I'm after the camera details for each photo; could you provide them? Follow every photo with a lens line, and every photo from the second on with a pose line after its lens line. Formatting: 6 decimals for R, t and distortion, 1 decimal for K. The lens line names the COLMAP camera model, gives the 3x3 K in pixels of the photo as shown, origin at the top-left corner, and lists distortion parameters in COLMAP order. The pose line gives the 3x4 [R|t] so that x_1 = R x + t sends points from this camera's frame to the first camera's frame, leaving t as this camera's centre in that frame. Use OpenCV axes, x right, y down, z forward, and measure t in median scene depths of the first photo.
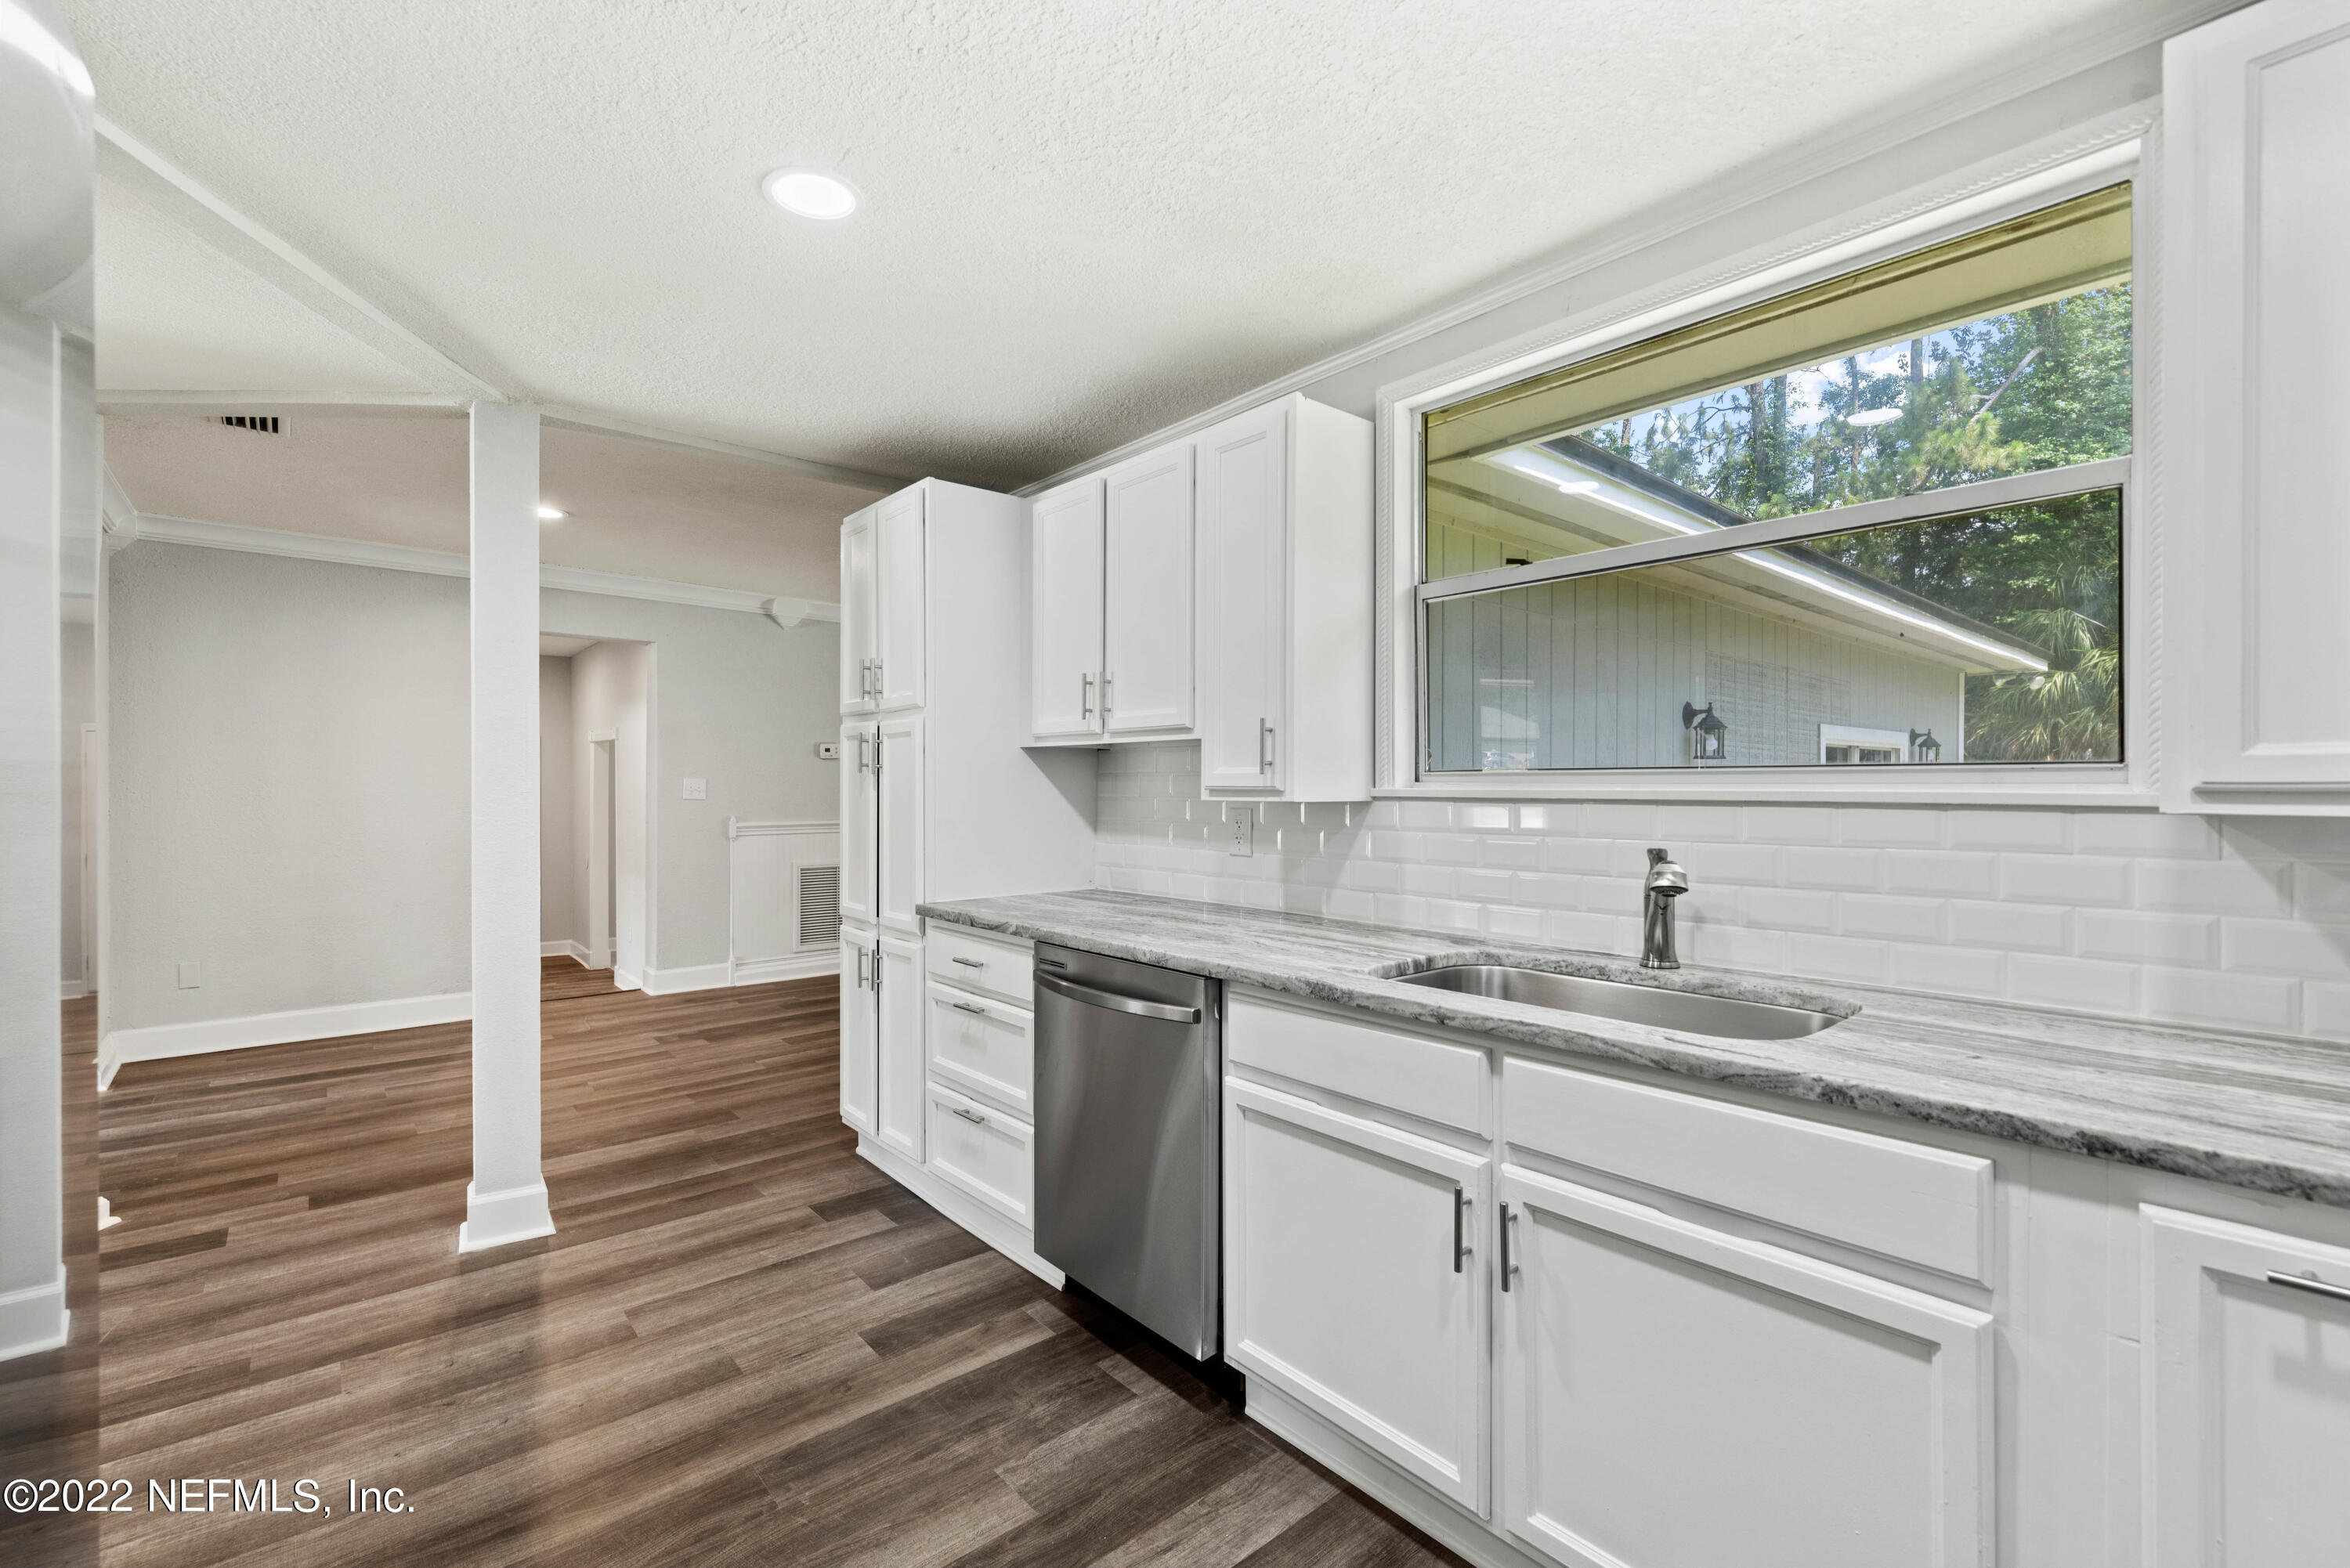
lens RADIAL K [[1018.0, 0, 1166.0], [0, 1018.0, 784.1], [0, 0, 1]] dist [-0.000488, 0.000150]
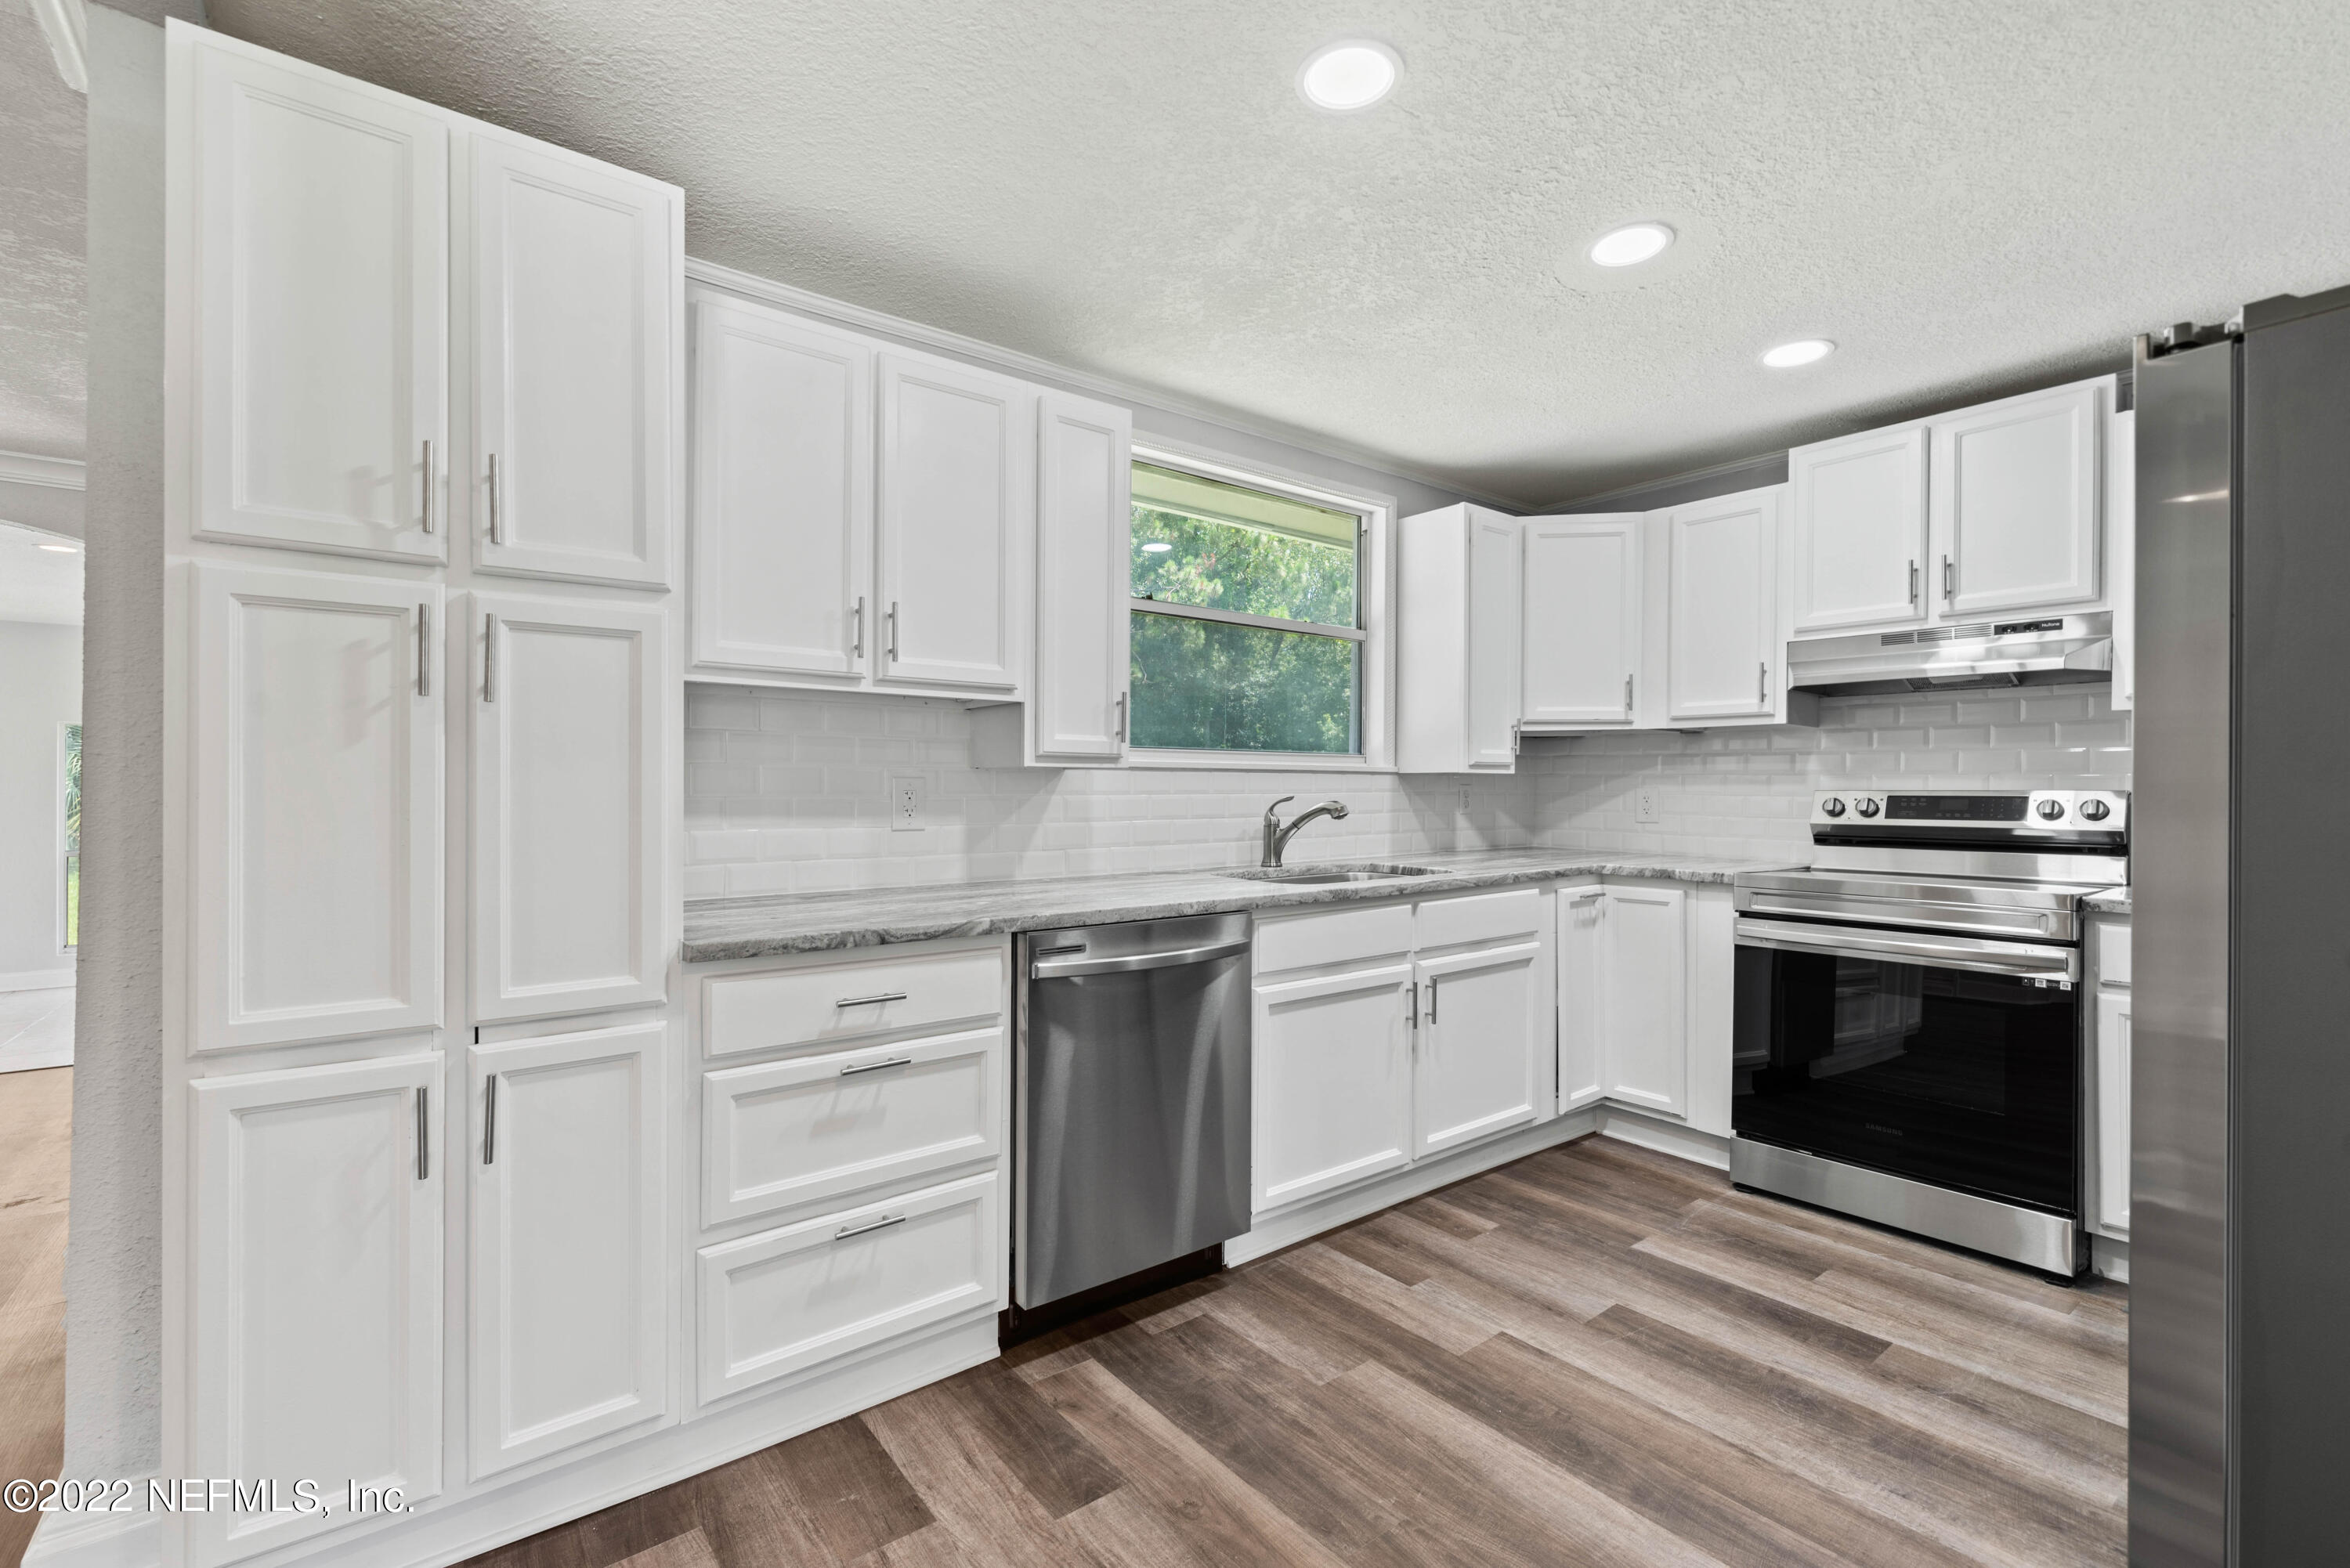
lens RADIAL K [[1018.0, 0, 1166.0], [0, 1018.0, 784.1], [0, 0, 1]] dist [-0.000488, 0.000150]
pose [[0.042898, -0.000088, 0.999079, -1.139438], [-0.005190, 0.999986, 0.000310, 0.039514], [-0.999066, -0.005198, 0.042897, 1.025746]]
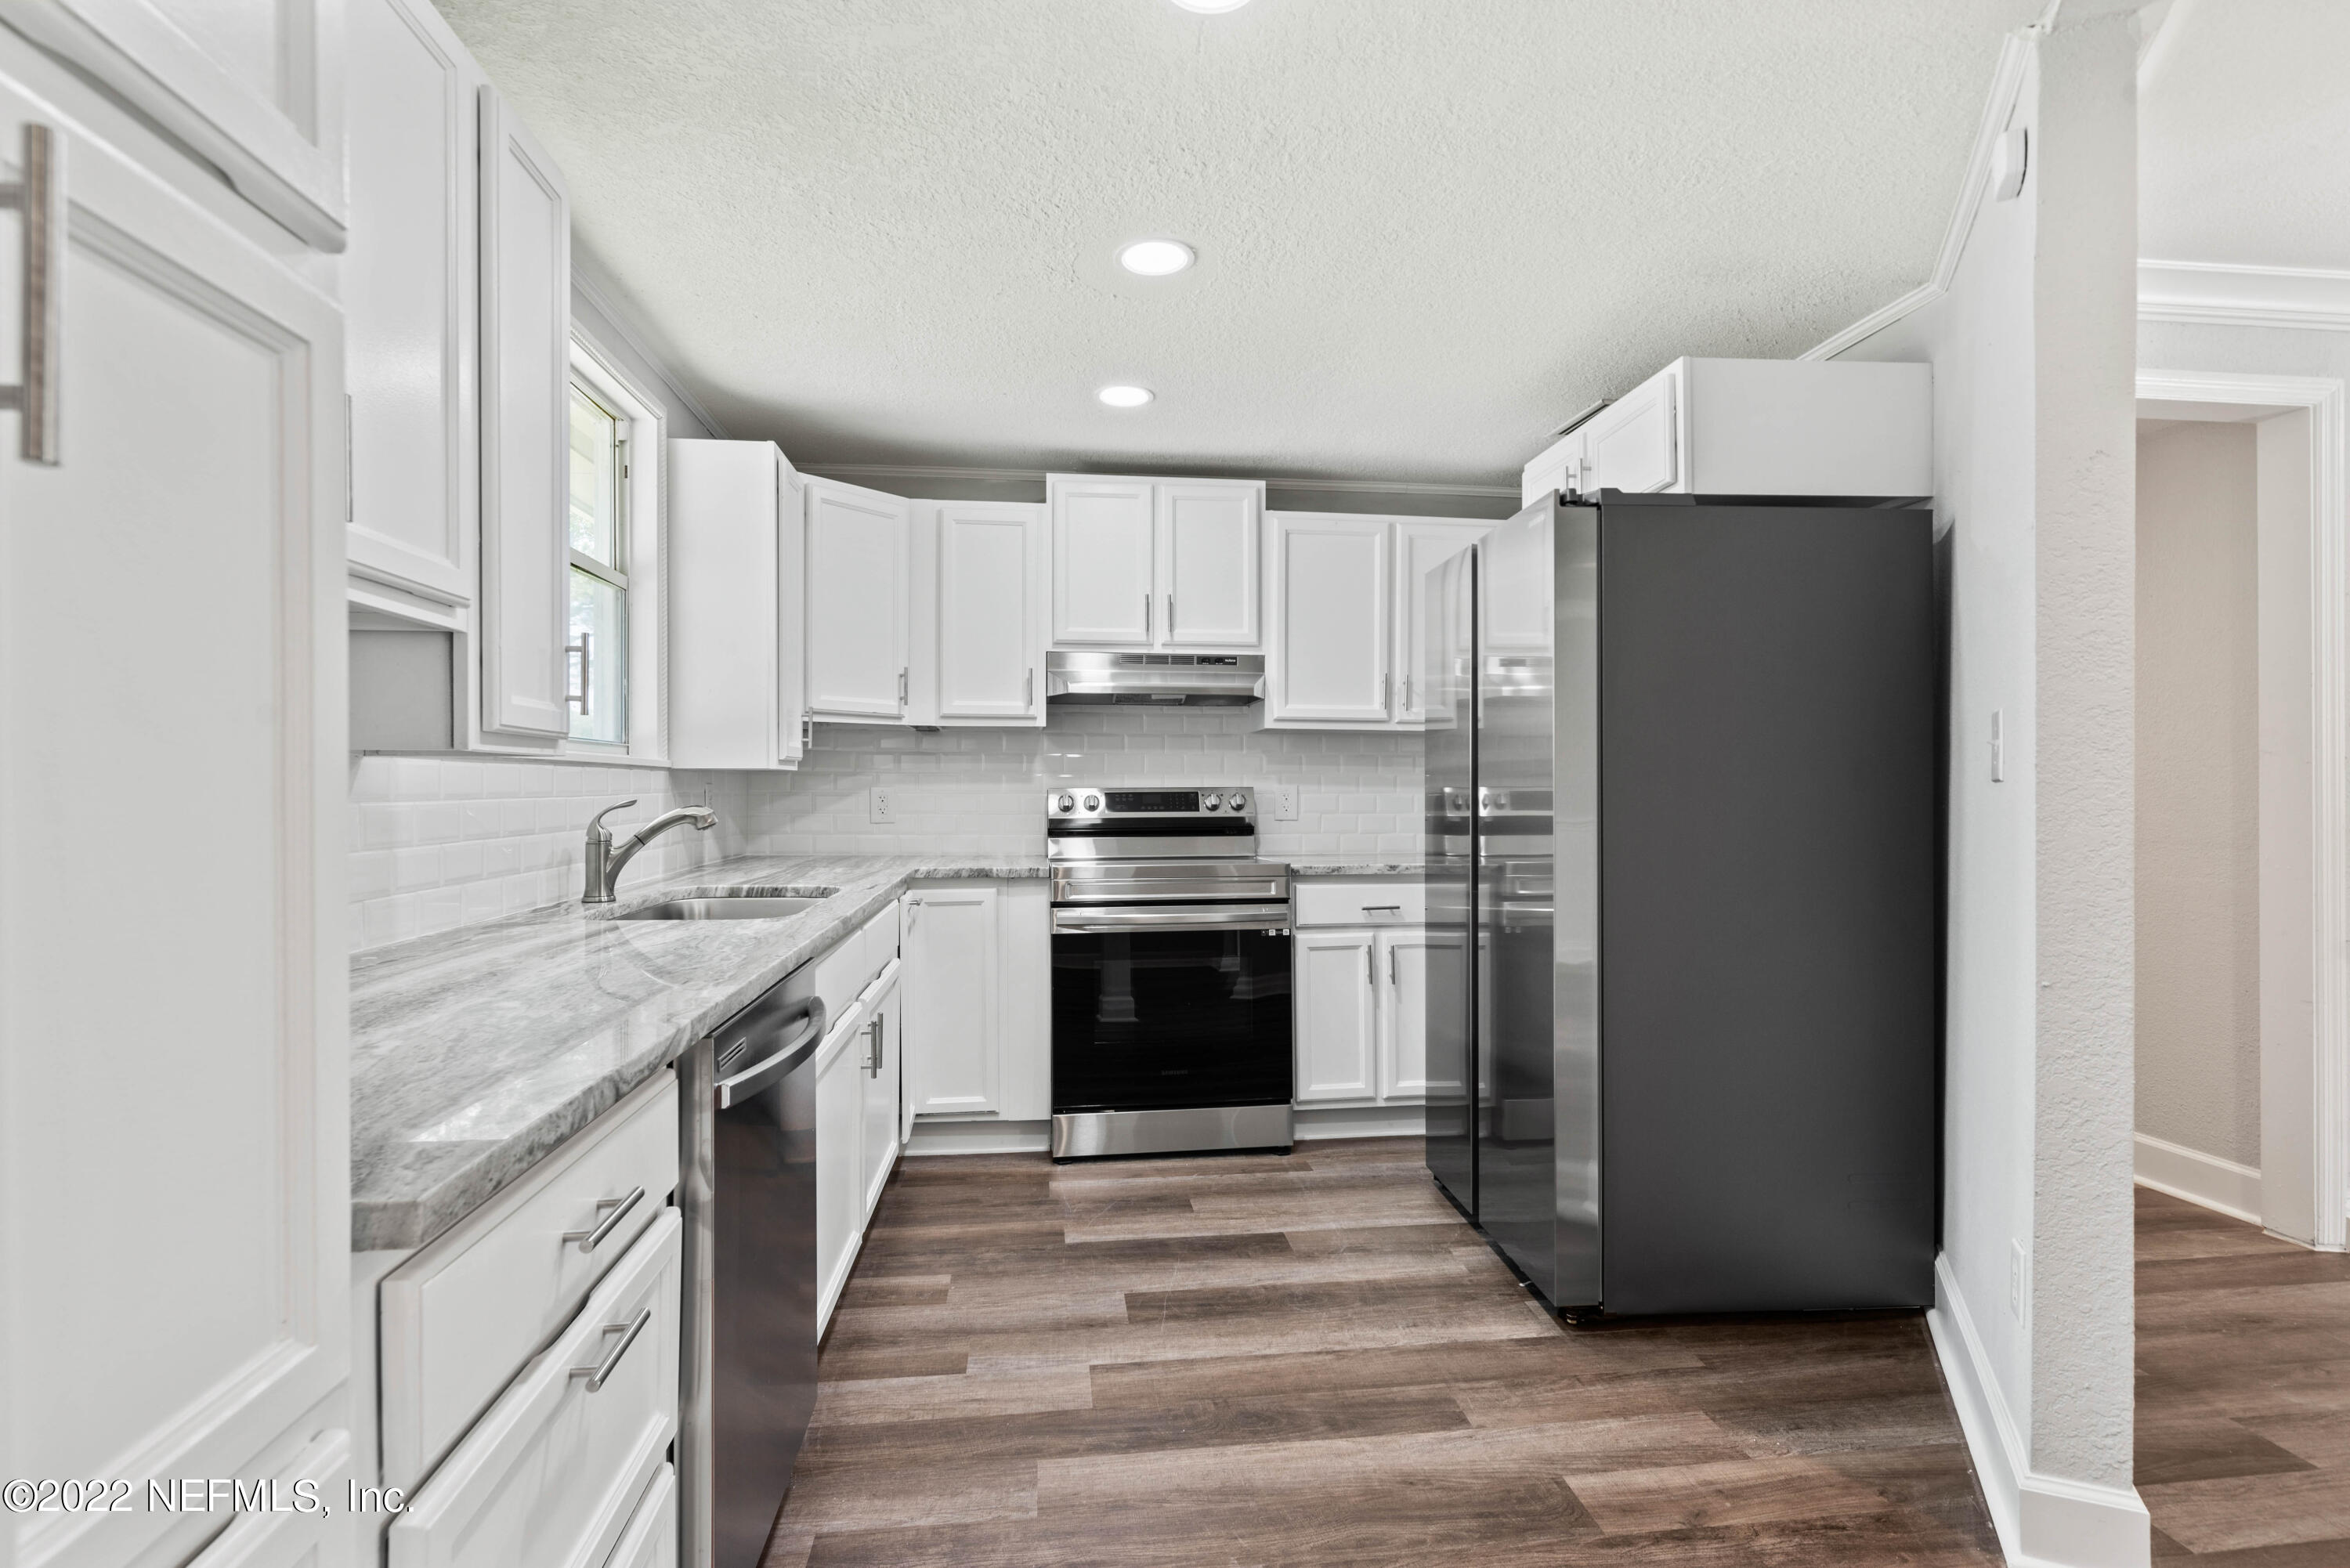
lens RADIAL K [[1118.7, 0, 1172.4], [0, 1118.7, 791.2], [0, 0, 1]] dist [0.000152, 0.000208]
pose [[-0.833895, -0.002959, 0.551915, -0.728339], [-0.001516, 0.999994, 0.003070, 0.043679], [-0.551921, 0.001724, -0.833894, 1.591536]]
